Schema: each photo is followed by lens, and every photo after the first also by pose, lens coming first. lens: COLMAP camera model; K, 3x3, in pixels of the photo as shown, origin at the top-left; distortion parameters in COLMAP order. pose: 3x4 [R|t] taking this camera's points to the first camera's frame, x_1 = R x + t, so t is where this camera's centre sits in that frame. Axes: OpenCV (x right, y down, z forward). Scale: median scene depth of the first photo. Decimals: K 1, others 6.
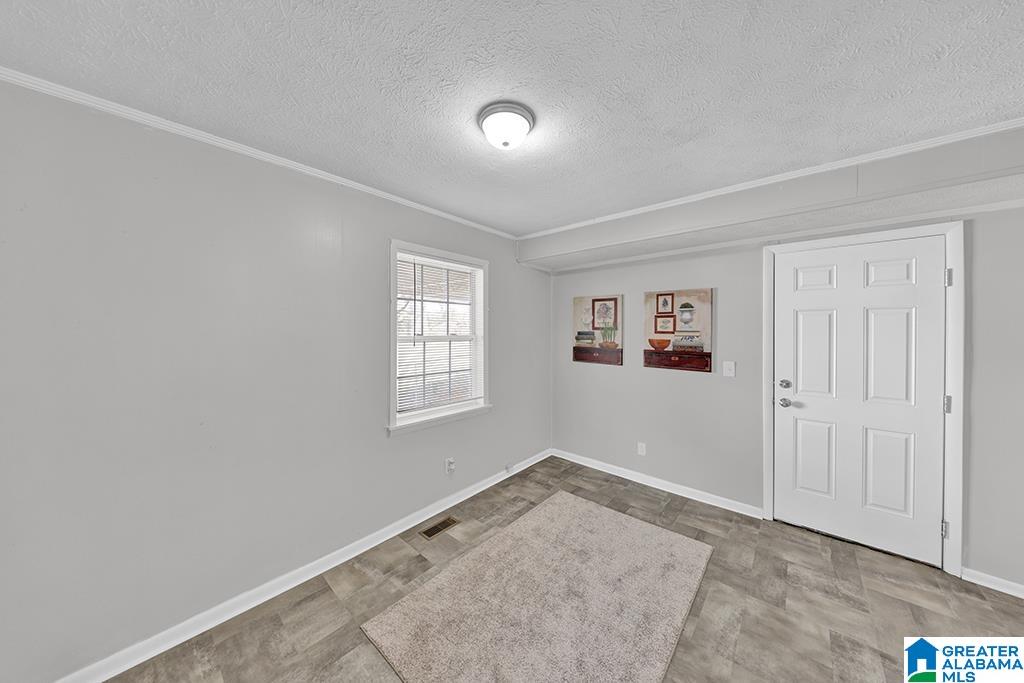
lens RADIAL K [[324.4, 0, 507.9], [0, 324.4, 327.9], [0, 0, 1]] dist [-0.004961, -0.001281]
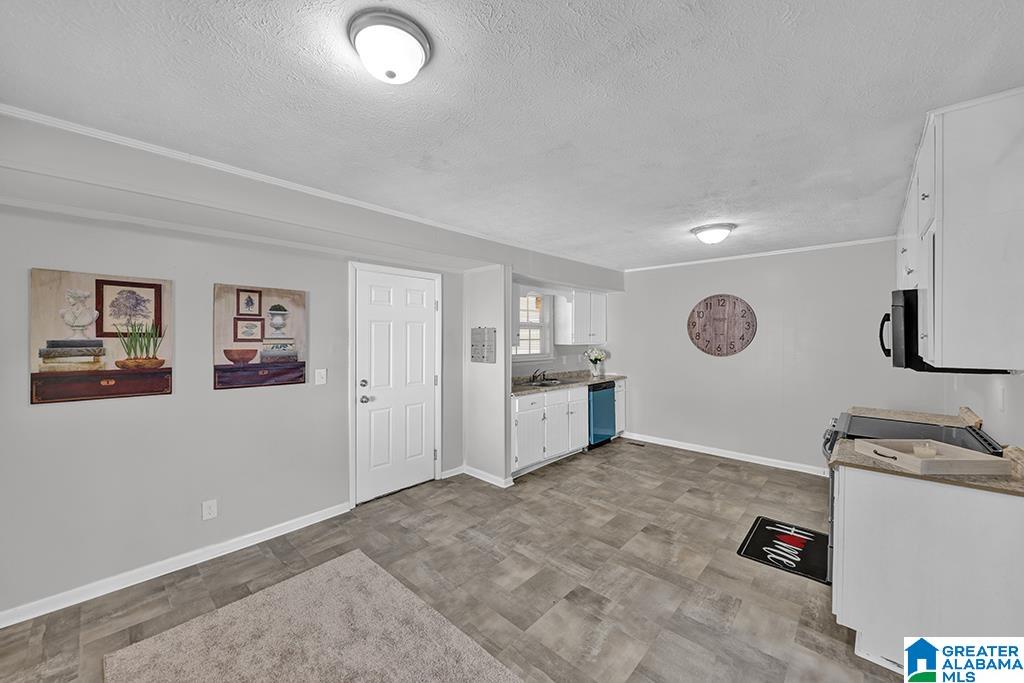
lens RADIAL K [[382.6, 0, 513.1], [0, 382.6, 341.6], [0, 0, 1]] dist [0.003112, -0.001751]
pose [[0.015810, -0.013715, 0.999781, -0.470036], [-0.004125, 0.999897, 0.013782, 0.002149], [-0.999867, -0.004342, 0.015752, 0.411922]]
